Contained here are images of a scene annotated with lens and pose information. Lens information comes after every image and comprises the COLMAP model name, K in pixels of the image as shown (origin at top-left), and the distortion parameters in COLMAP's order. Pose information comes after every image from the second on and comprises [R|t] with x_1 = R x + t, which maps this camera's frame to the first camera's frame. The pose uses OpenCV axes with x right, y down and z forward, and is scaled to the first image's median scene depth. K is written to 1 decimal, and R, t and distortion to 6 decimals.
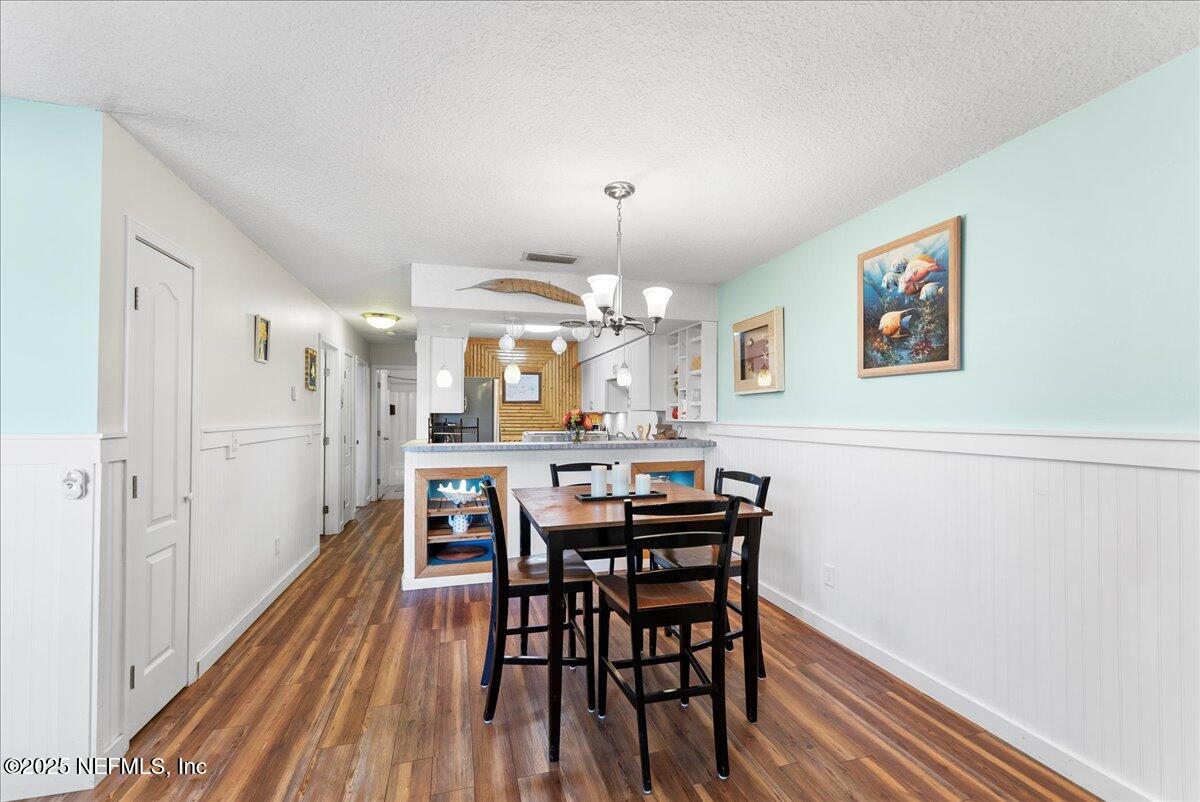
lens RADIAL K [[499.1, 0, 600.6], [0, 499.1, 407.8], [0, 0, 1]] dist [0.001475, 0.000110]
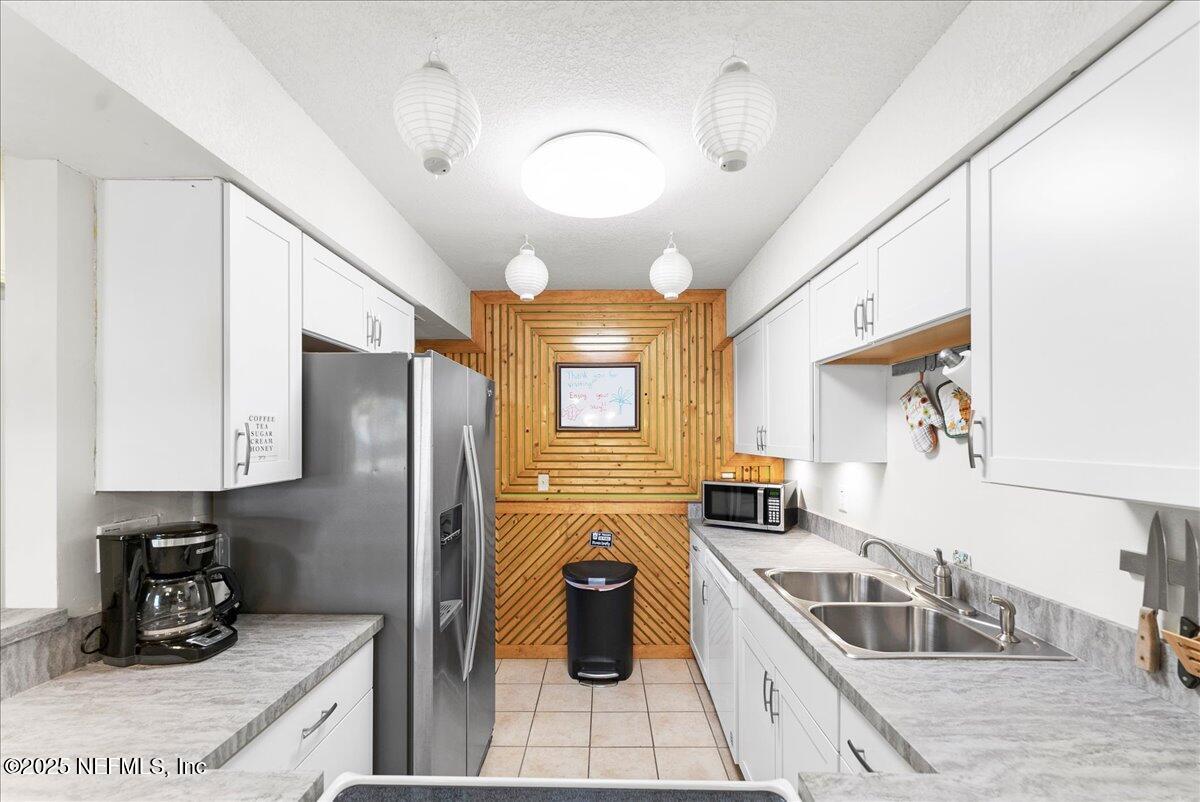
lens RADIAL K [[497.5, 0, 596.7], [0, 497.5, 426.0], [0, 0, 1]] dist [-0.000709, -0.000243]
pose [[0.954110, -0.003681, -0.299434, -0.067182], [0.003083, 0.999992, -0.002470, -0.036507], [0.299441, 0.001433, 0.954114, 1.609870]]
